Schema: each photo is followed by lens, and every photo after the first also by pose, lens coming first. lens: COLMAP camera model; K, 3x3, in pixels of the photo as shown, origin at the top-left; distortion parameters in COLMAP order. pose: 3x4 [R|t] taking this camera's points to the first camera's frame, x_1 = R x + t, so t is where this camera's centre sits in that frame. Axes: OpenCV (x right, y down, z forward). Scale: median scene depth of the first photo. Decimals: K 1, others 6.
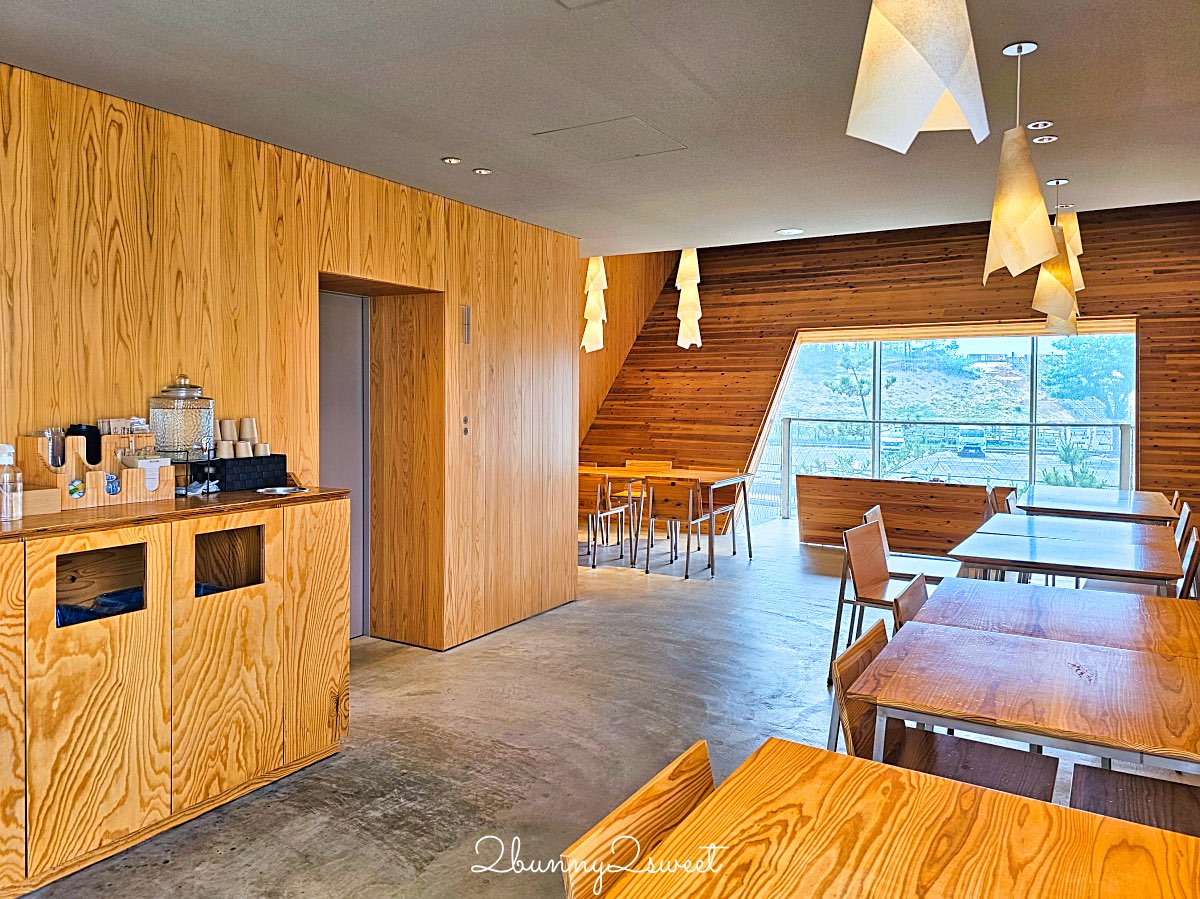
lens RADIAL K [[822.5, 0, 624.7], [0, 822.5, 421.9], [0, 0, 1]] dist [0.138297, -0.219646]
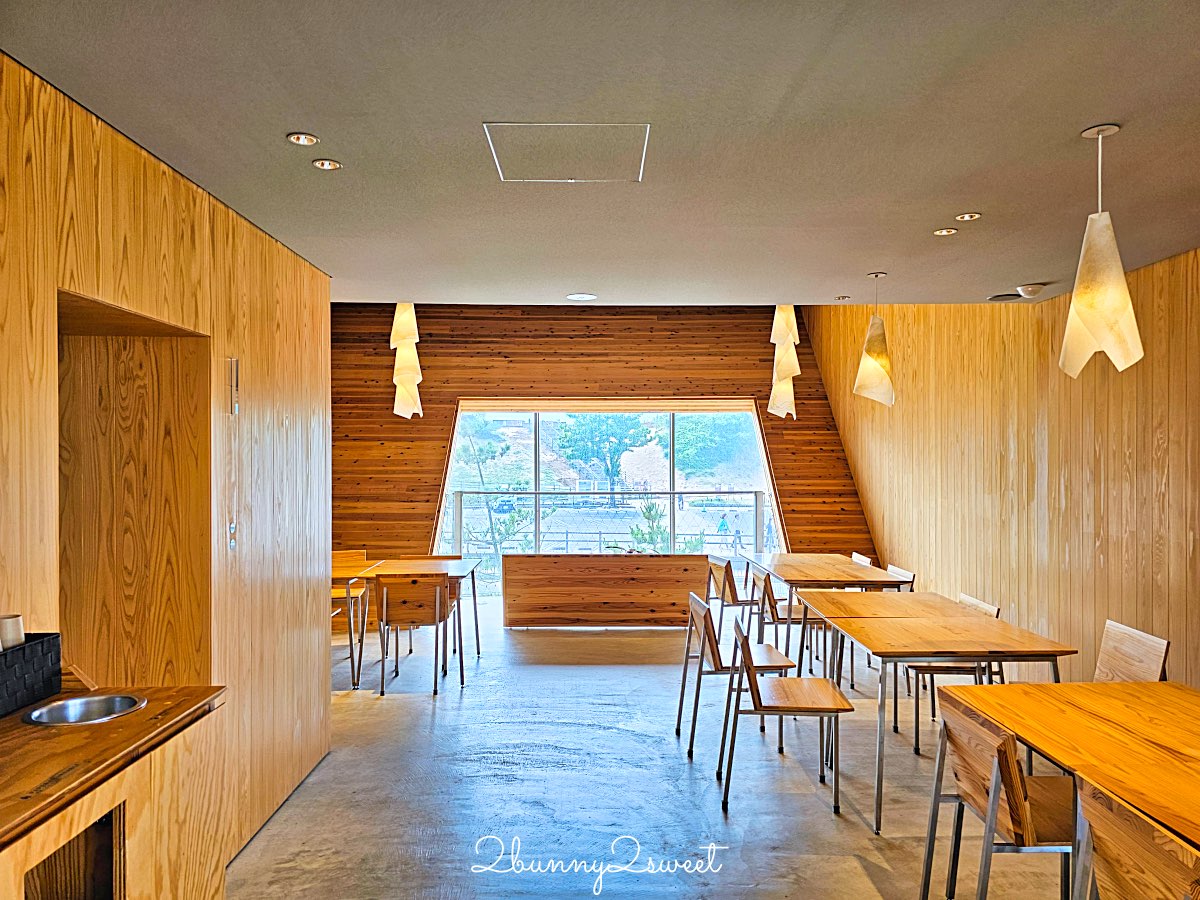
lens RADIAL K [[798.5, 0, 597.3], [0, 798.5, 466.2], [0, 0, 1]] dist [0.058913, -0.050554]
pose [[0.858707, -0.011653, 0.512335, -0.169930], [0.021341, 0.999687, -0.013030, -0.023502], [-0.512023, 0.022123, 0.858687, 0.177664]]
